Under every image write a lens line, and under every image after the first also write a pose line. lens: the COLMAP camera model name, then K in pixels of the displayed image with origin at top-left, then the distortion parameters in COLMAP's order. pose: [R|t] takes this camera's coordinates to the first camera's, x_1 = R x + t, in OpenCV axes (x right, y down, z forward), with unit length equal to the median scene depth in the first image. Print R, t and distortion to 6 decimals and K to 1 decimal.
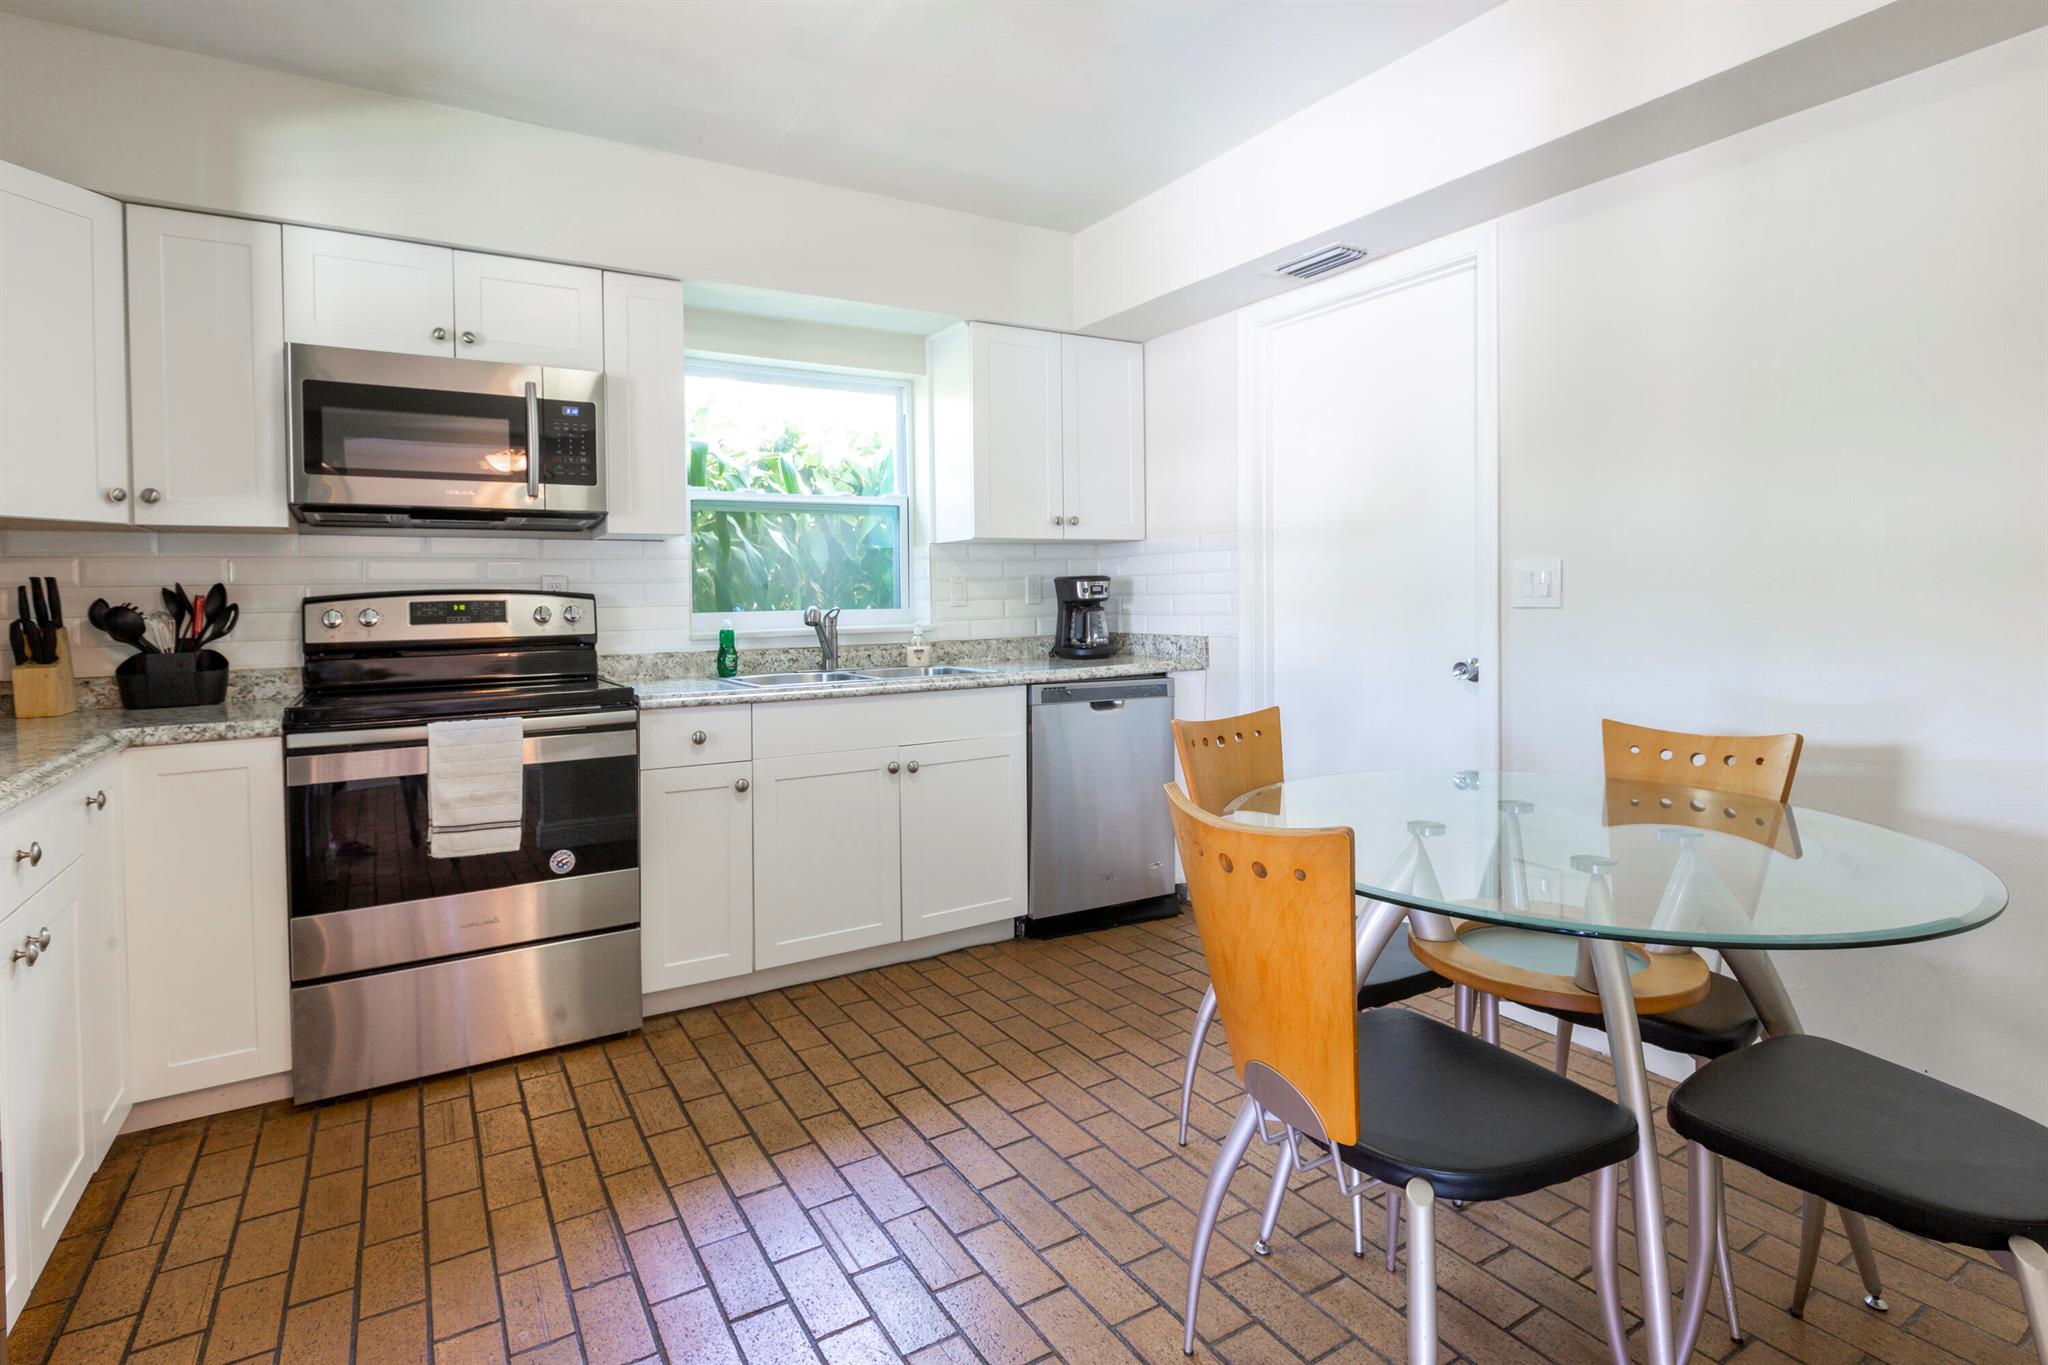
lens RADIAL K [[988.2, 0, 970.6], [0, 988.2, 610.0], [0, 0, 1]] dist [-0.007751, 0.002374]
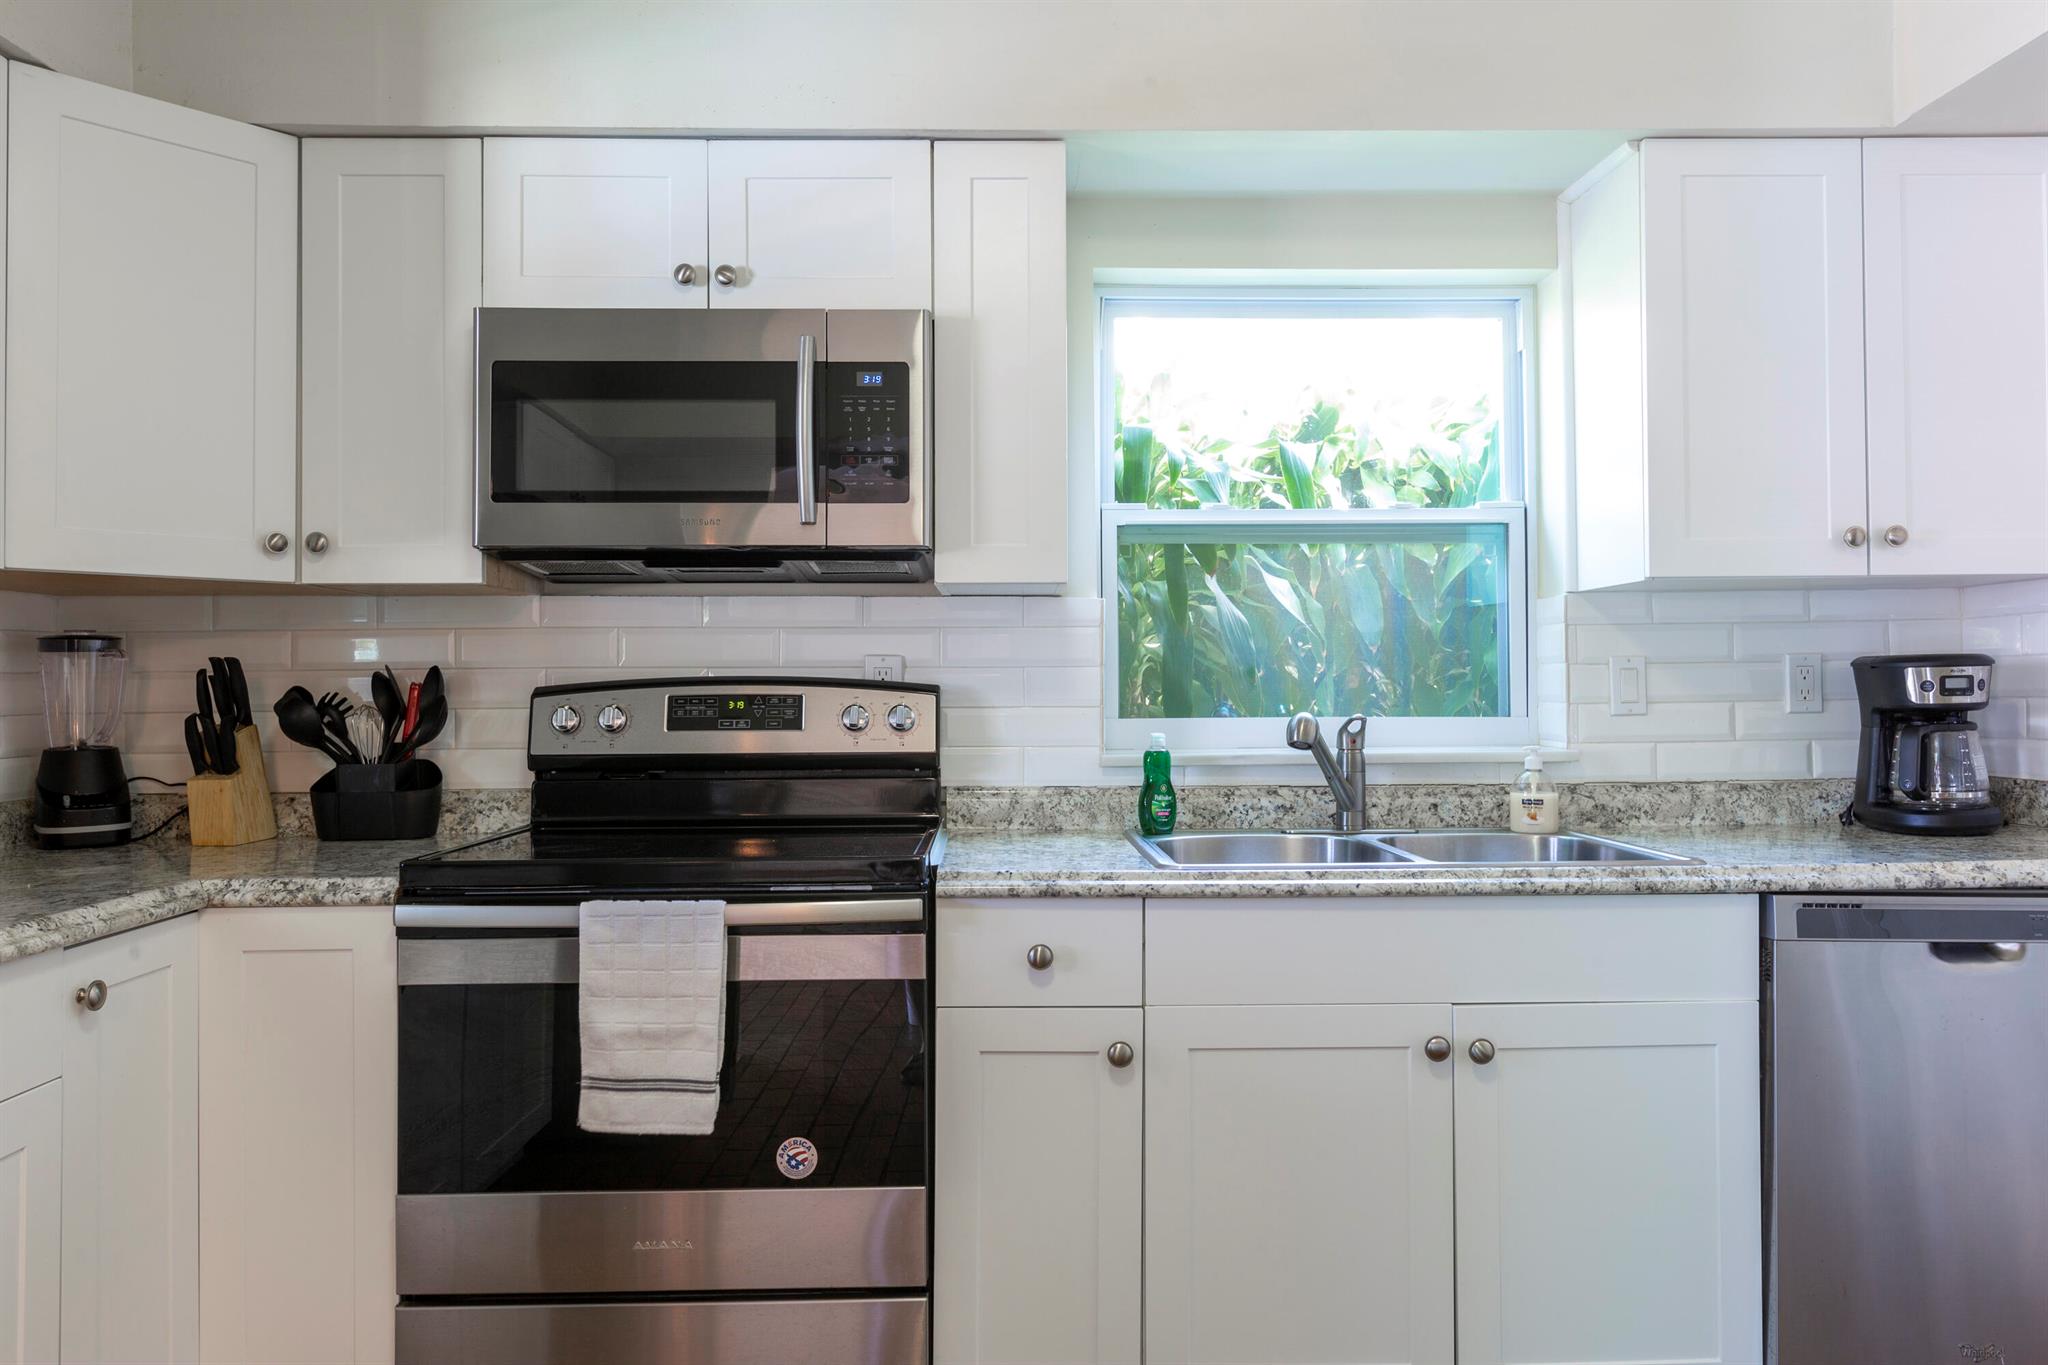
lens RADIAL K [[1371.8, 0, 1020.9], [0, 1371.8, 658.8], [0, 0, 1]] dist [0.000855, -0.003757]
pose [[0.877995, 0.000644, -0.478669, 0.067865], [-0.015598, 0.999507, -0.027266, -0.011229], [0.478415, 0.031406, 0.877572, 0.312574]]
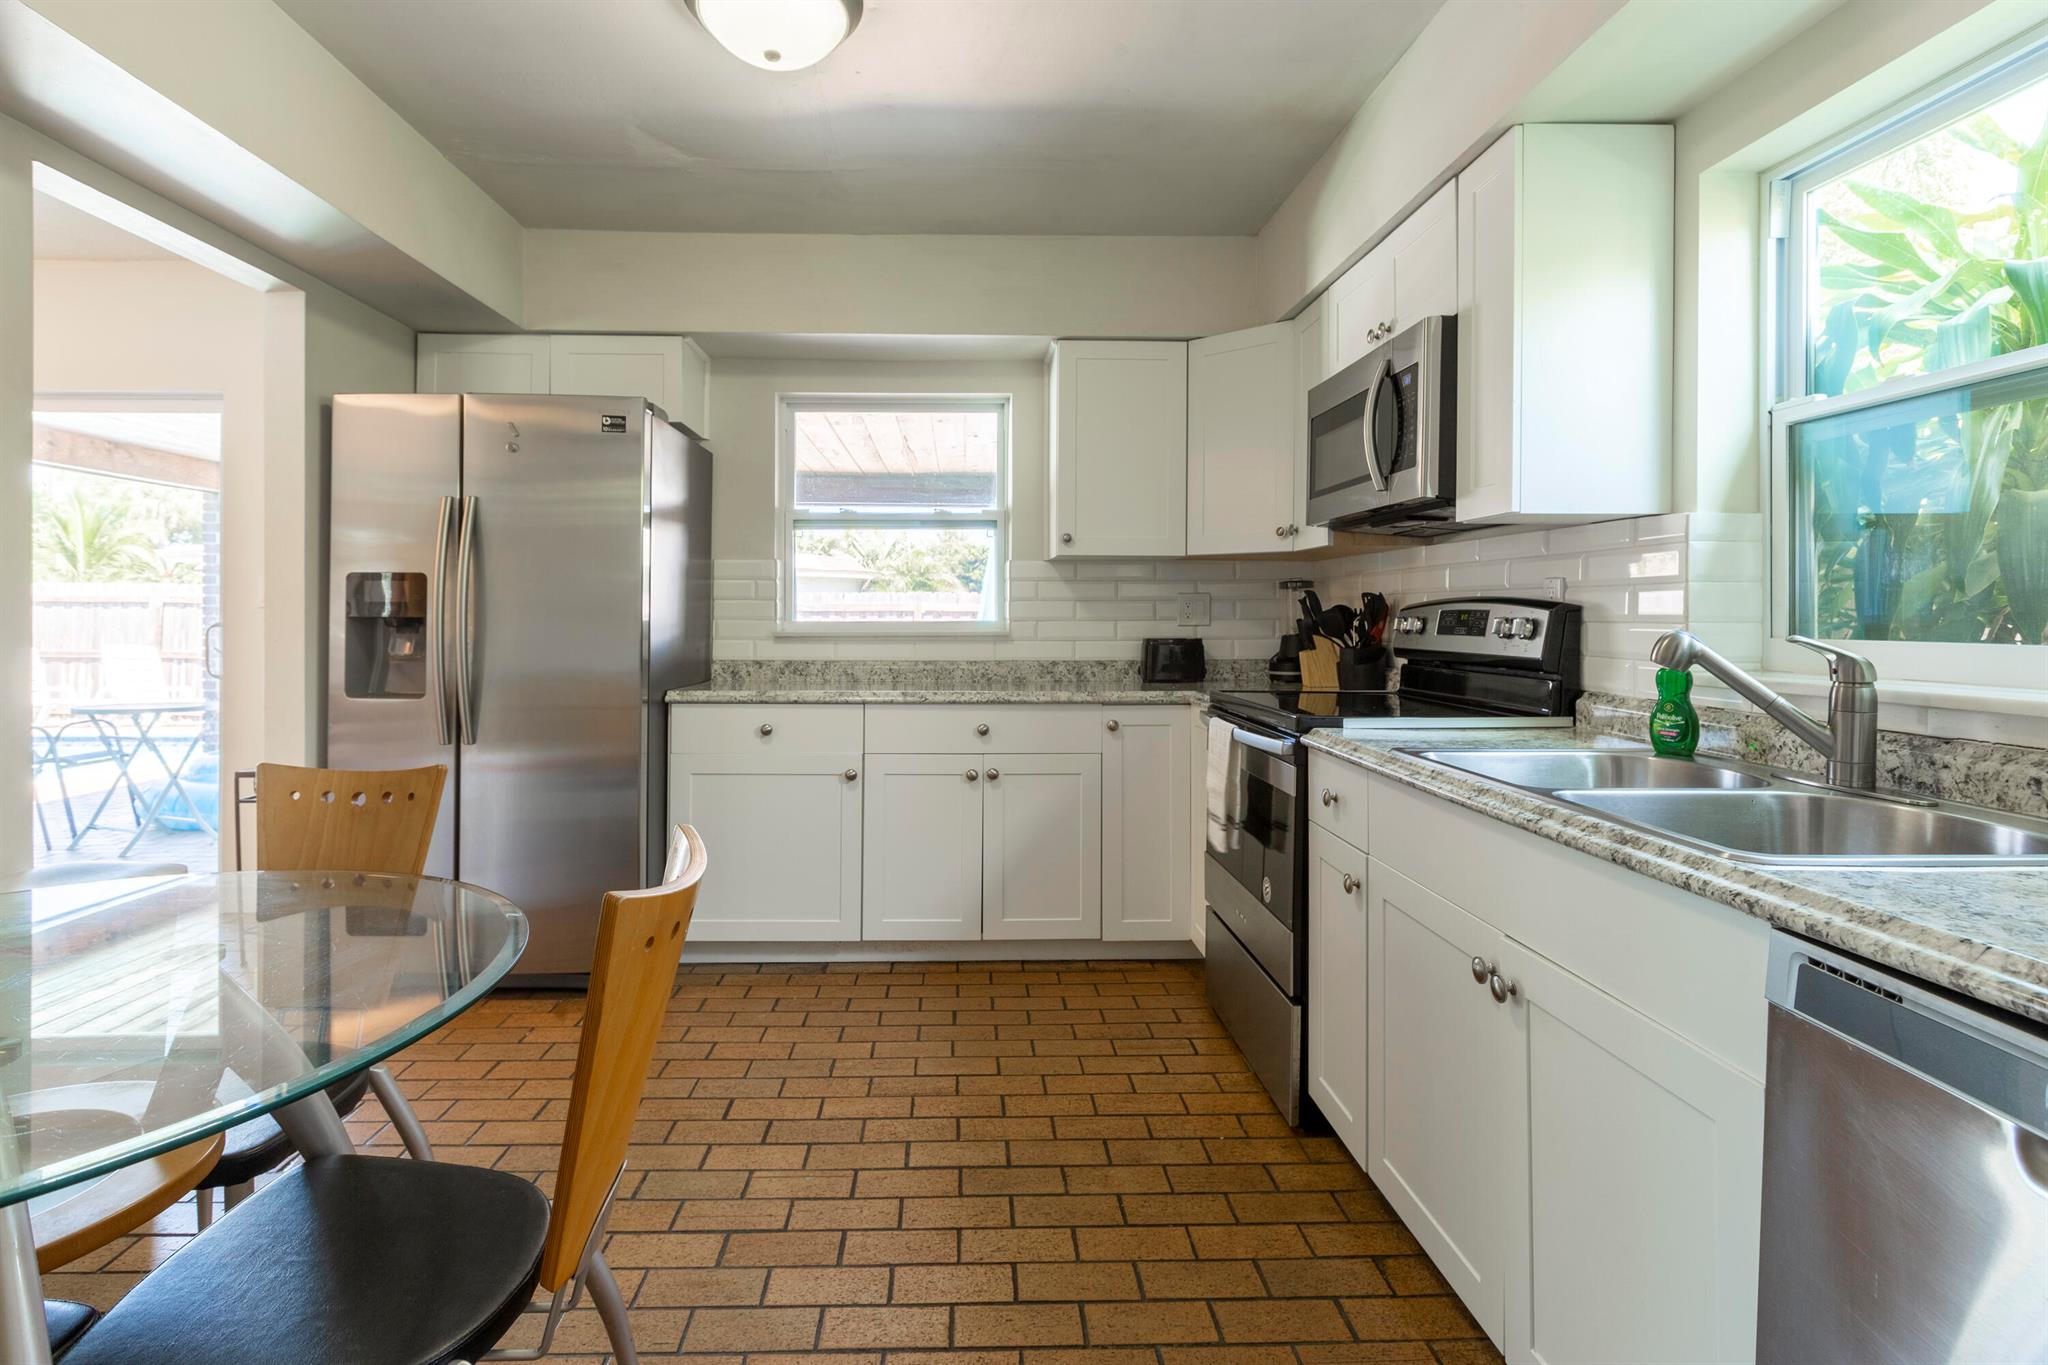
lens RADIAL K [[988.2, 0, 989.7], [0, 988.2, 608.5], [0, 0, 1]] dist [-0.007751, 0.002374]
pose [[-0.461482, 0.009146, -0.887102, 0.465888], [-0.010153, 0.999827, 0.015590, -0.020207], [0.887091, 0.016201, -0.461310, 1.039913]]
